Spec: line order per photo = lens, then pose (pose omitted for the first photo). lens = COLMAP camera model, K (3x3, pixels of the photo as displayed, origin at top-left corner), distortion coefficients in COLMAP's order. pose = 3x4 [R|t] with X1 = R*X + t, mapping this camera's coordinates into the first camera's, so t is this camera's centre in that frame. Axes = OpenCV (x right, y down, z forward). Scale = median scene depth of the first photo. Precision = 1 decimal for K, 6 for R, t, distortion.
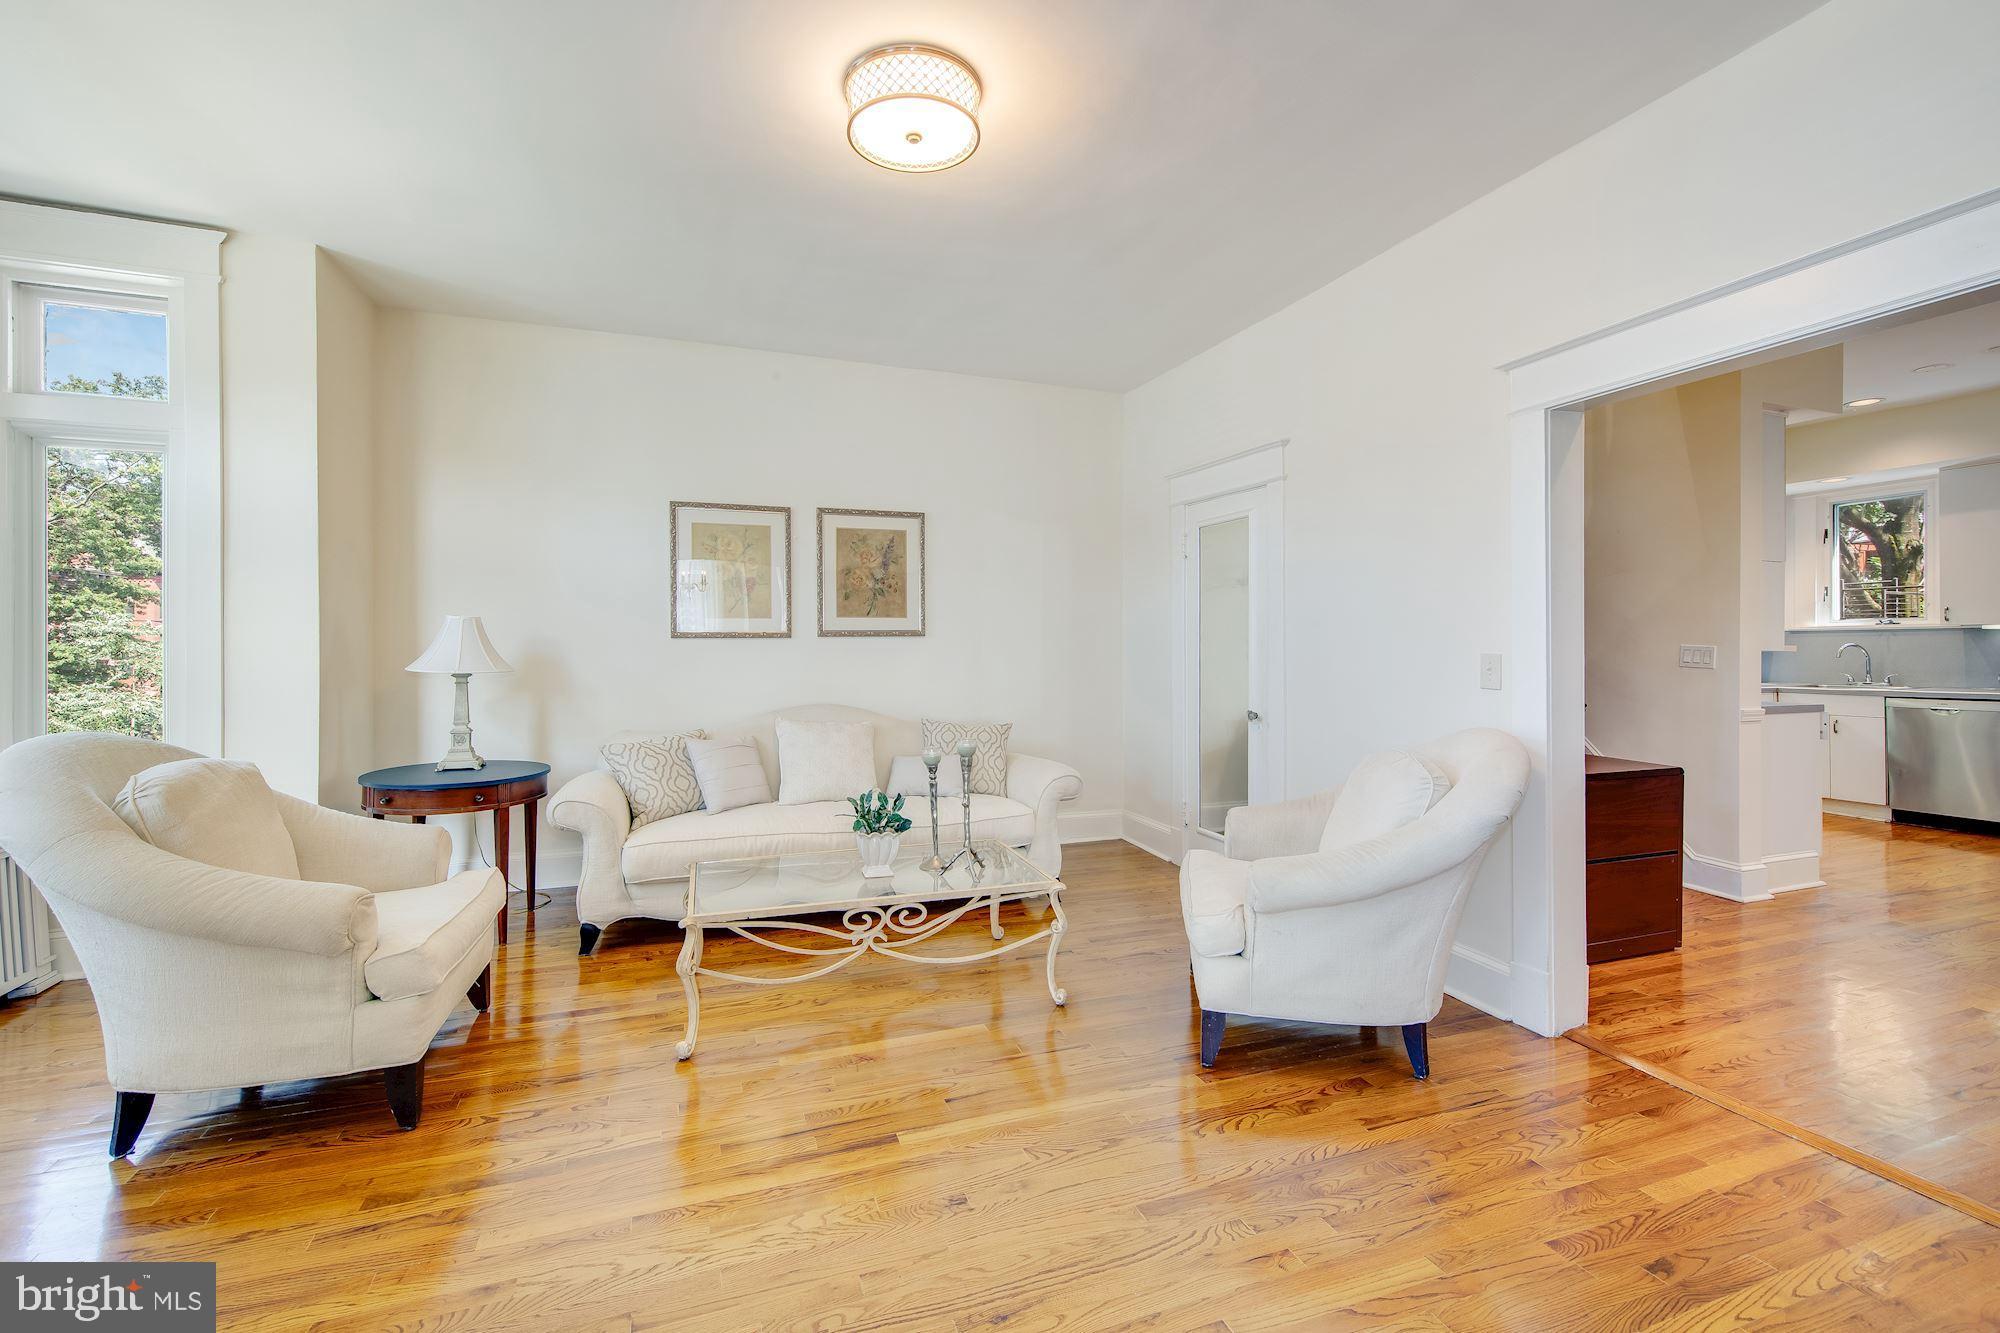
lens RADIAL K [[833.7, 0, 960.5], [0, 833.7, 644.6], [0, 0, 1]] dist [0.000017, -0.000210]
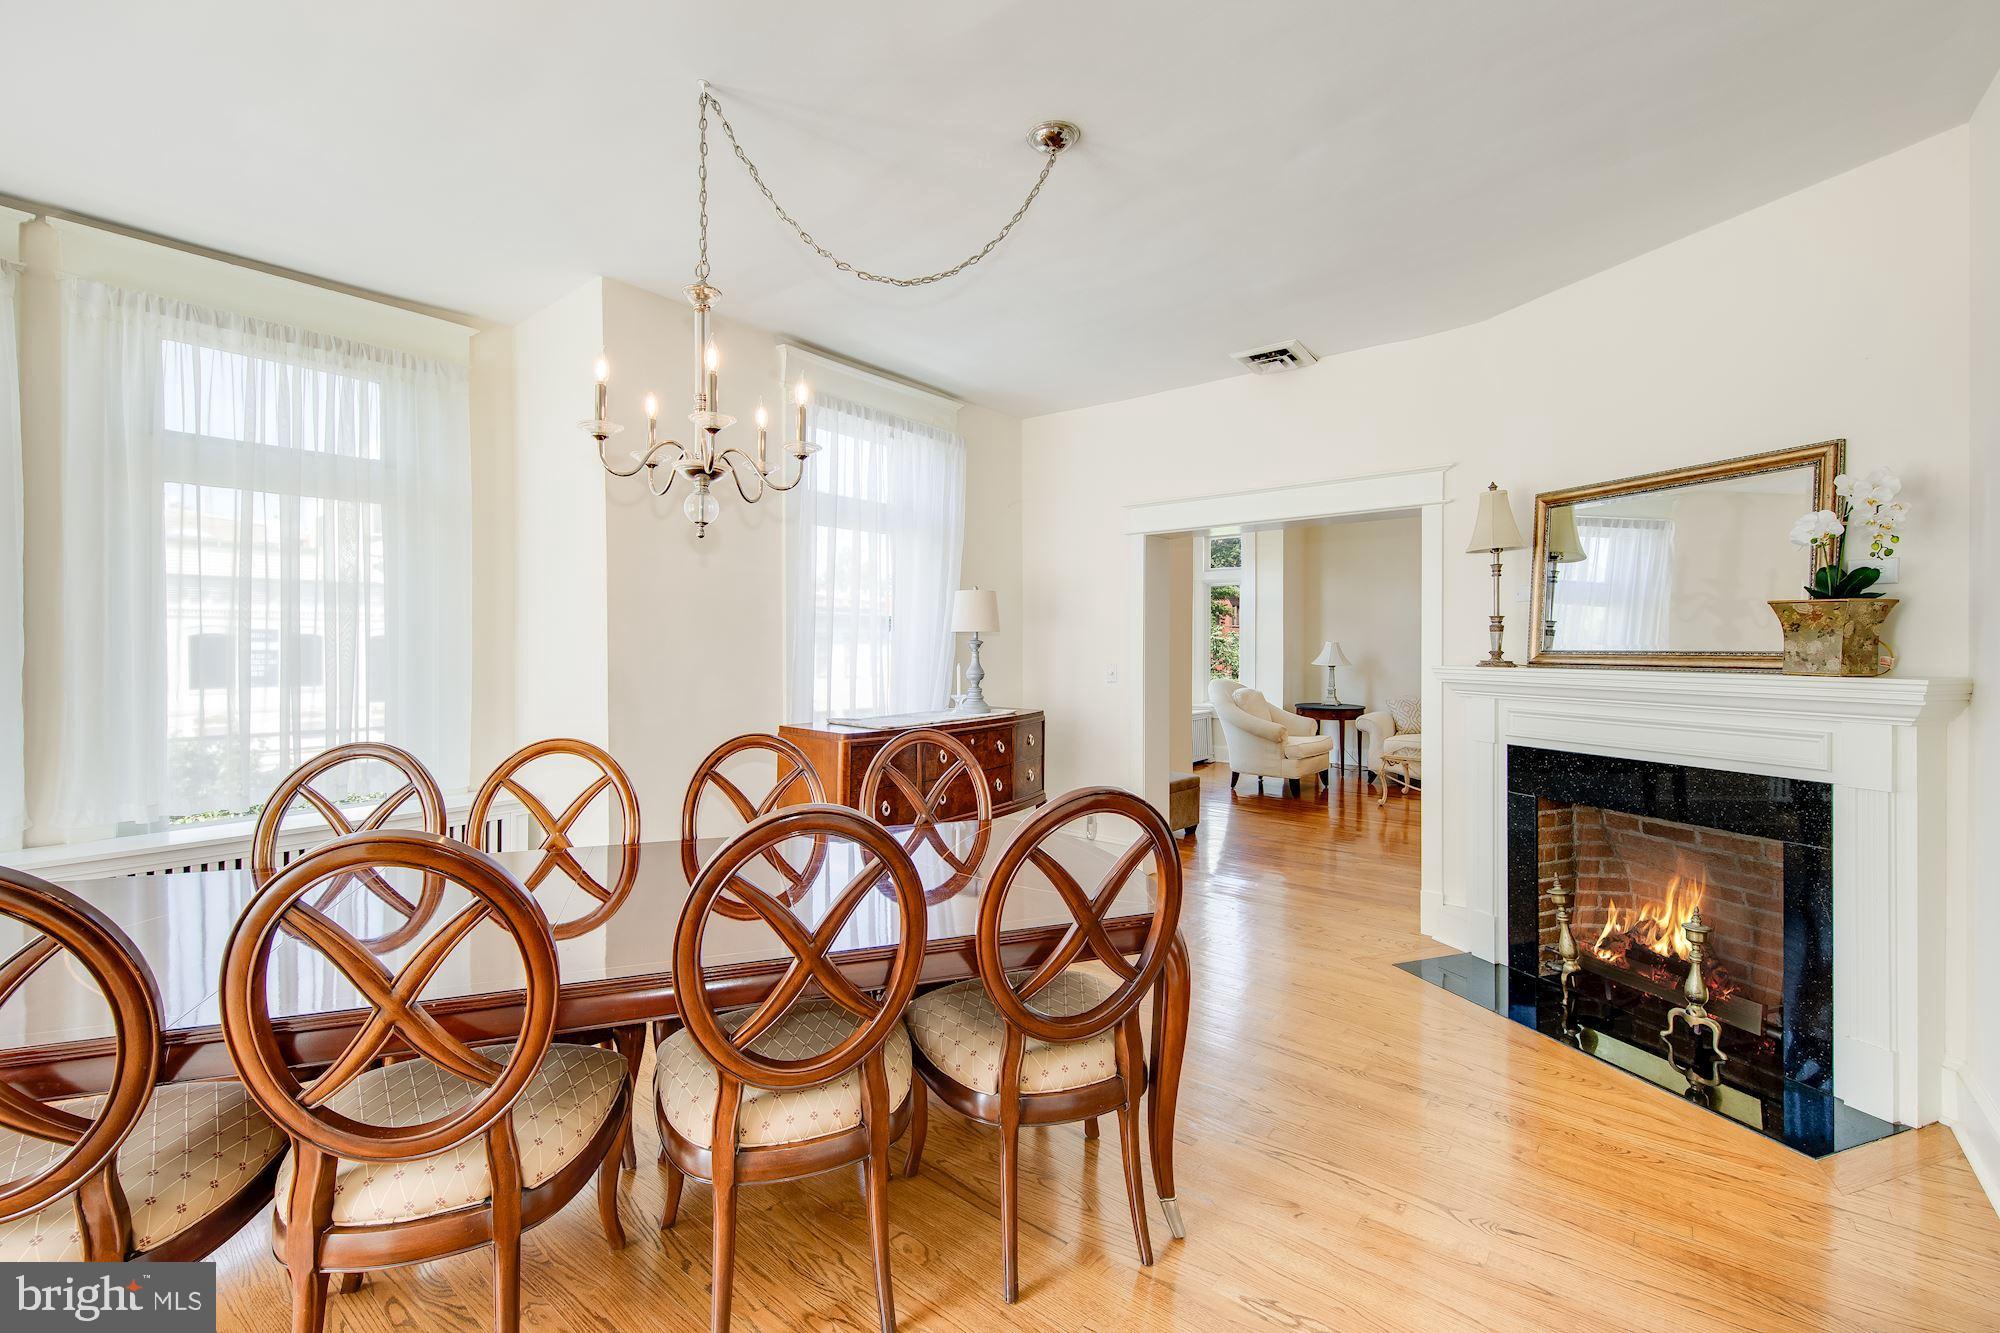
lens RADIAL K [[884.6, 0, 990.5], [0, 884.6, 656.0], [0, 0, 1]] dist [0.009497, -0.000118]
pose [[0.513287, 0.007568, -0.858184, 1.148584], [0.003383, 0.999936, 0.010841, -0.026639], [0.858210, -0.008468, 0.513228, -1.226481]]
